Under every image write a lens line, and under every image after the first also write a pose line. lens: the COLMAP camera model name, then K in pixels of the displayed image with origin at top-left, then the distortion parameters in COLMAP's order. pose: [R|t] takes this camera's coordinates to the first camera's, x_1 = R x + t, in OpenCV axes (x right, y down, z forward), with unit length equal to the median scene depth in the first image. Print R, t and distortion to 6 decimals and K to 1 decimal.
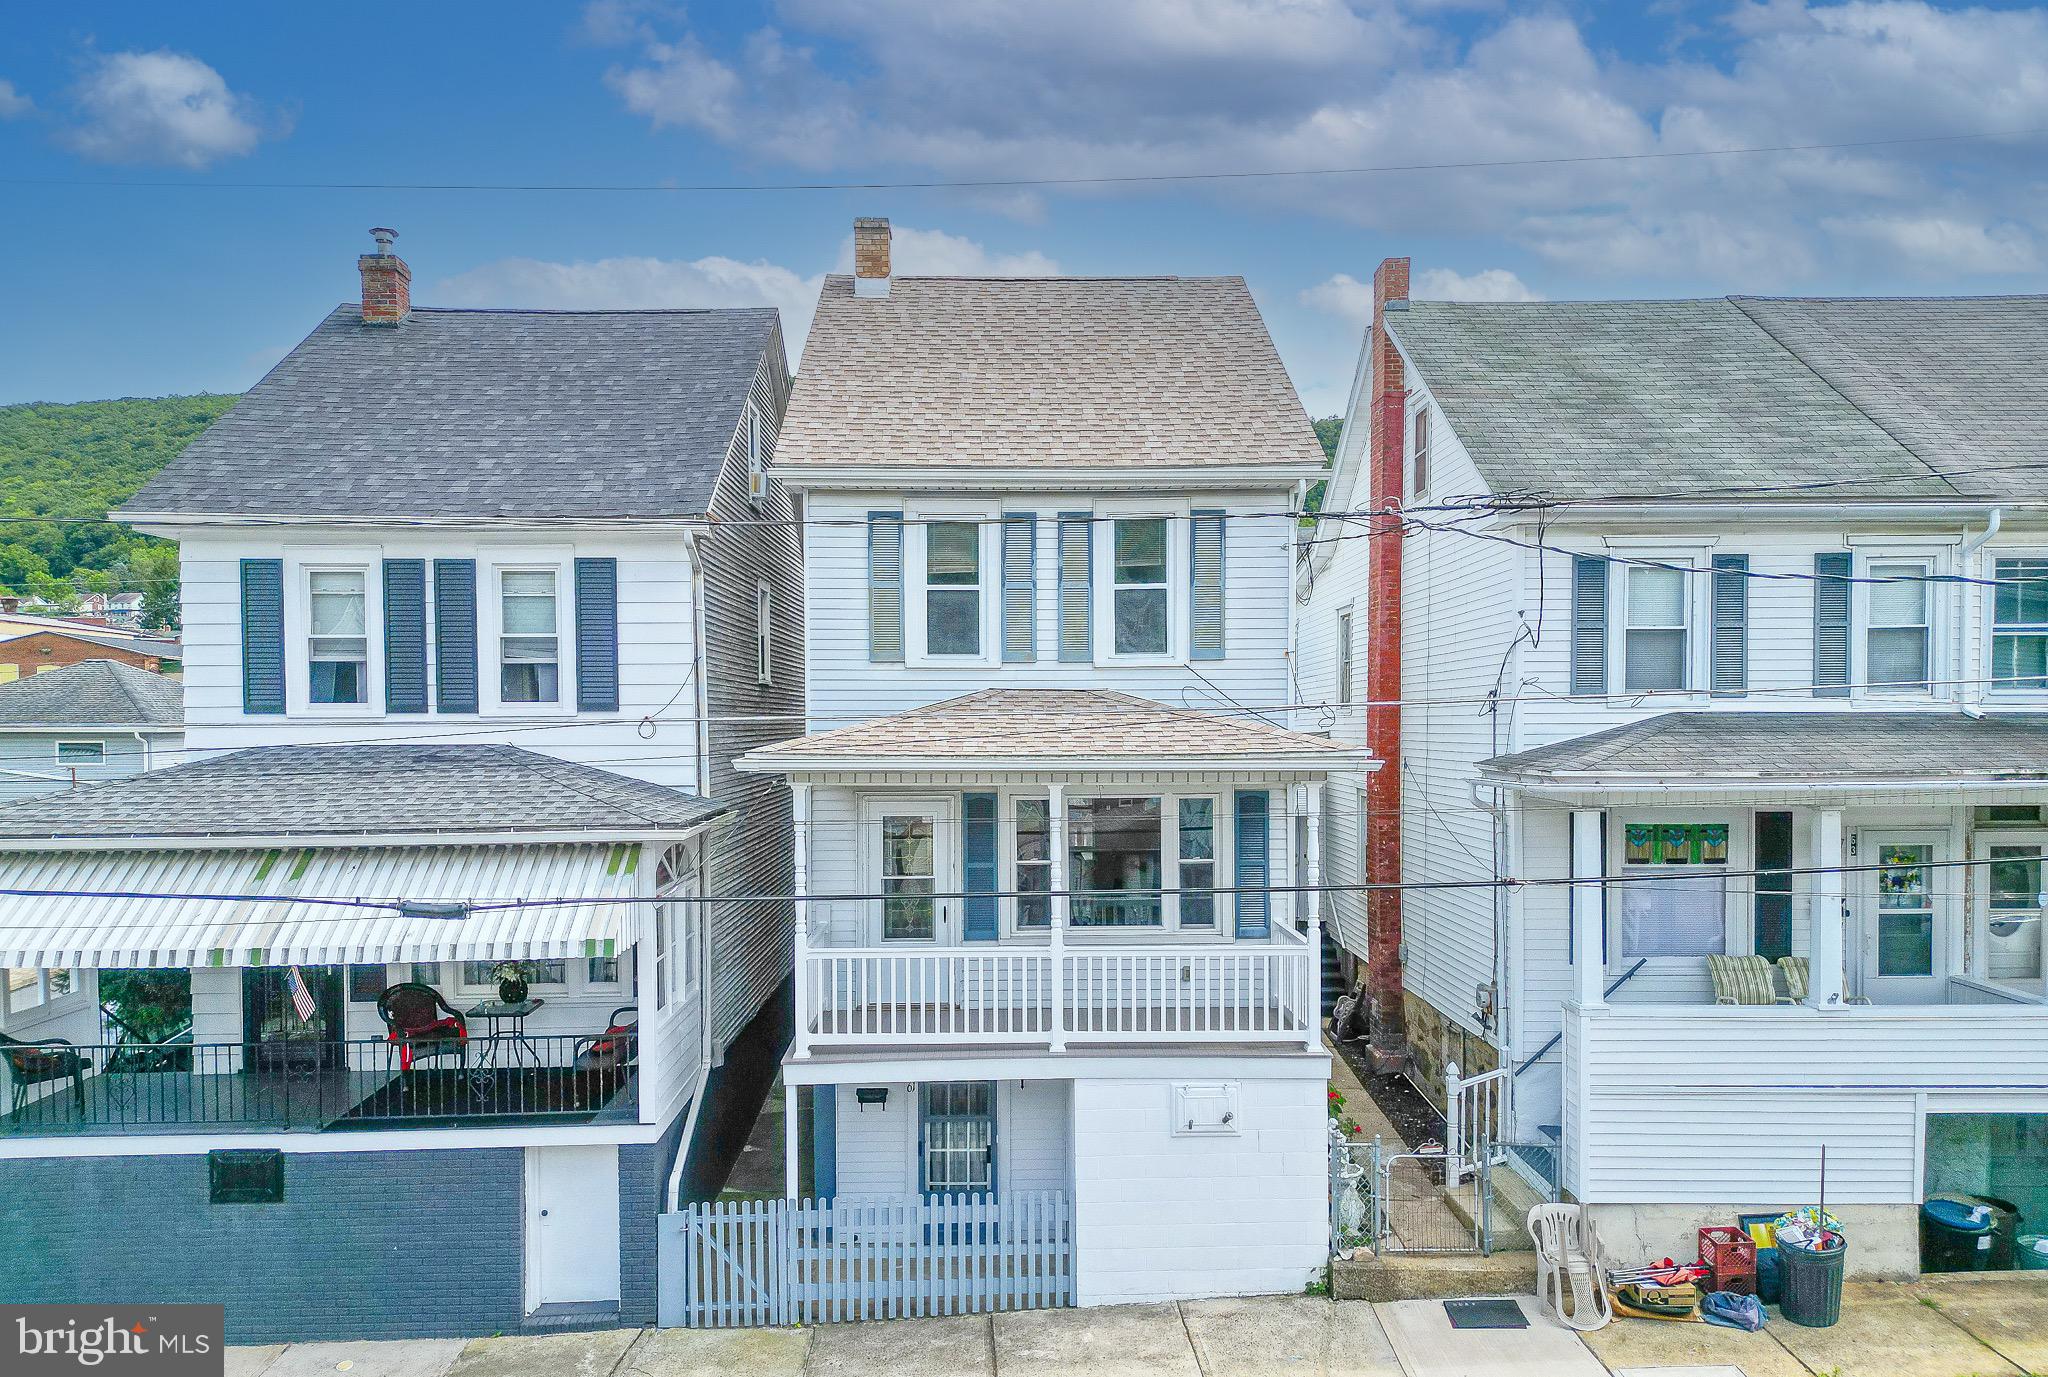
lens RADIAL K [[1424.2, 0, 1024.0], [0, 1424.2, 688.5], [0, 0, 1]] dist [0.054286, -0.038997]
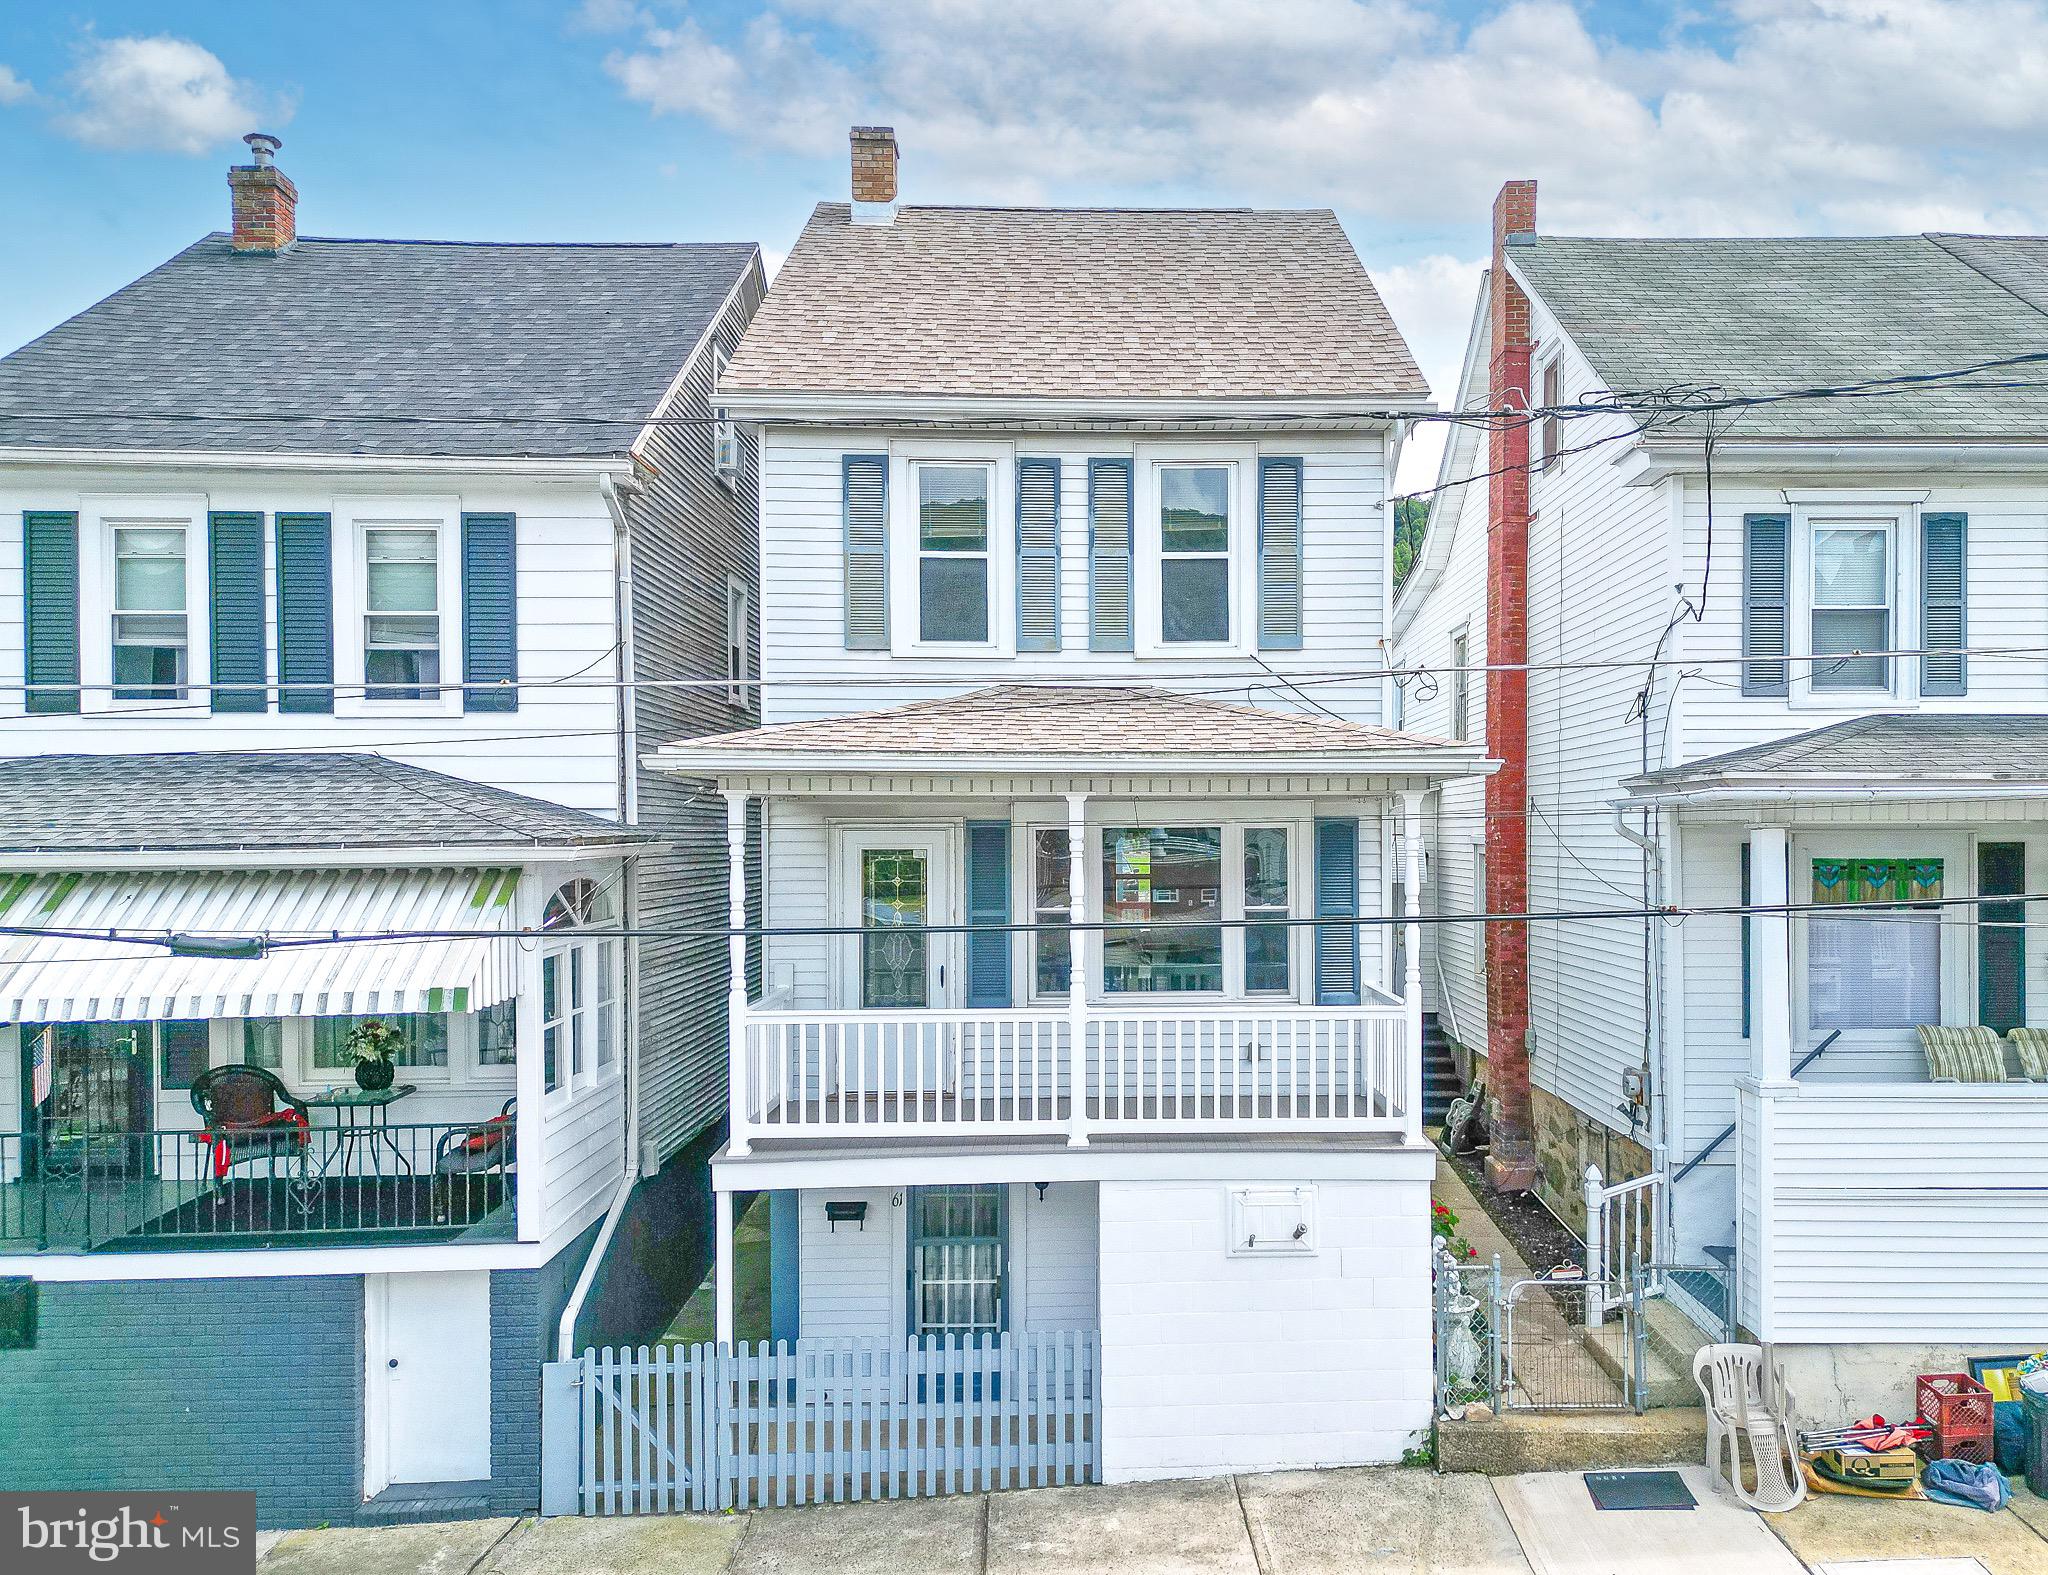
lens RADIAL K [[1517.9, 0, 1150.3], [0, 1517.9, 795.4], [0, 0, 1]] dist [0.053531, -0.037269]
pose [[0.999908, 0.001790, 0.013480, 0.048248], [-0.001524, 0.999805, -0.019701, 0.079167], [-0.013513, 0.019679, 0.999715, 0.175881]]
